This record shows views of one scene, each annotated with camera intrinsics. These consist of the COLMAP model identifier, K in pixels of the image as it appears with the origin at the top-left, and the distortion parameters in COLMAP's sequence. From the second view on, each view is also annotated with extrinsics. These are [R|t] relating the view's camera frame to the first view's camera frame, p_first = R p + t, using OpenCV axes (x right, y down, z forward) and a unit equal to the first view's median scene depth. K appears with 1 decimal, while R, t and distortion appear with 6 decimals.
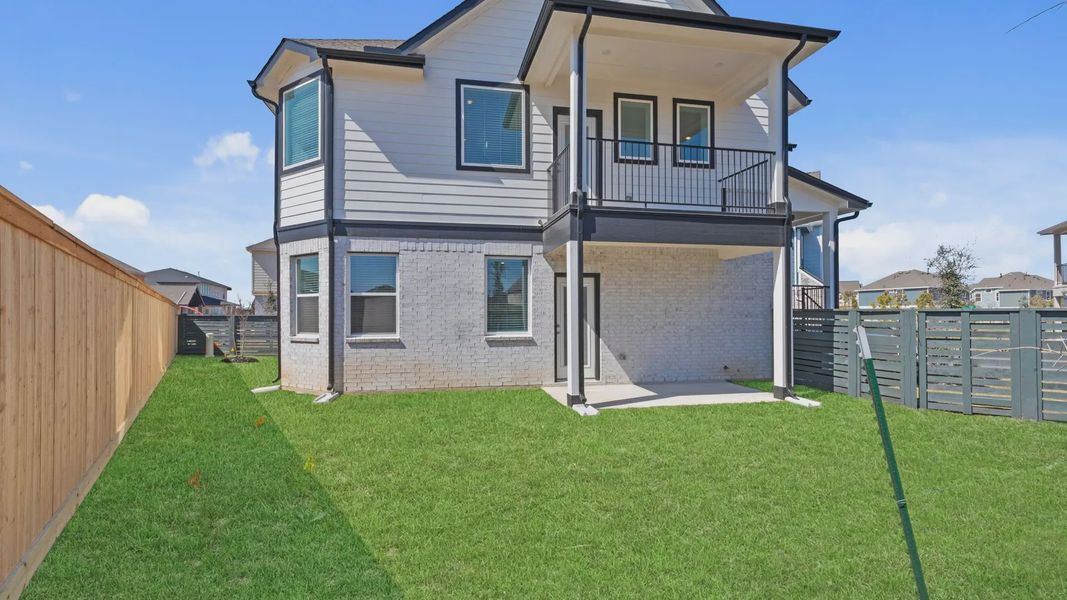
lens RADIAL K [[481.2, 0, 532.2], [0, 481.2, 323.0], [0, 0, 1]] dist [0.002066, -0.000368]
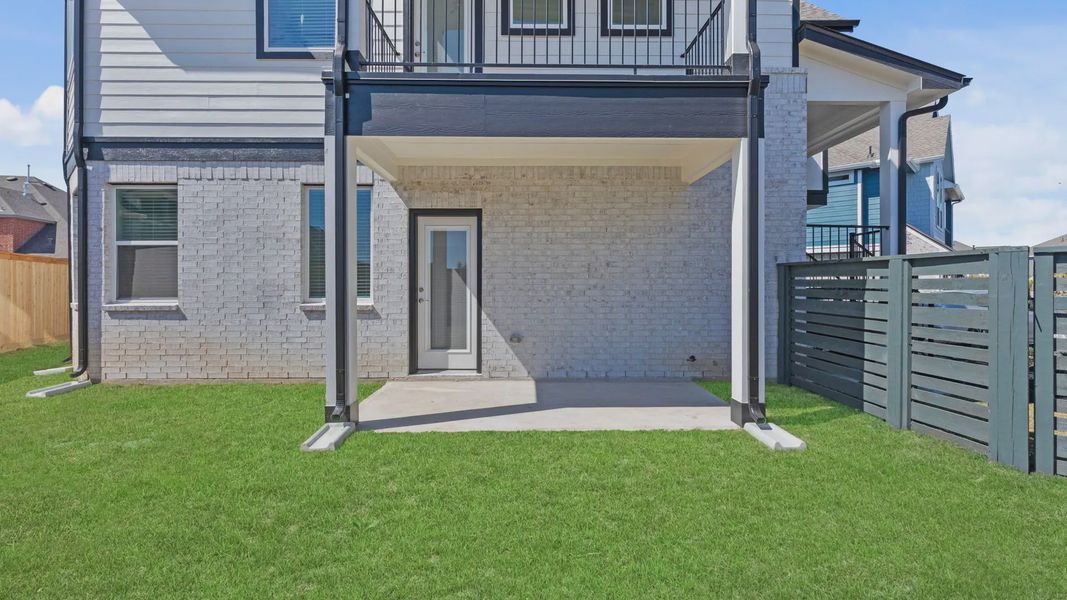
lens RADIAL K [[487.6, 0, 533.5], [0, 487.6, 300.0], [0, 0, 1]] dist [0.003133, -0.000015]
pose [[0.983562, 0.006593, -0.180451, 0.354765], [-0.004940, 0.999942, 0.009610, 0.014073], [0.180504, -0.008560, 0.983537, 0.390976]]
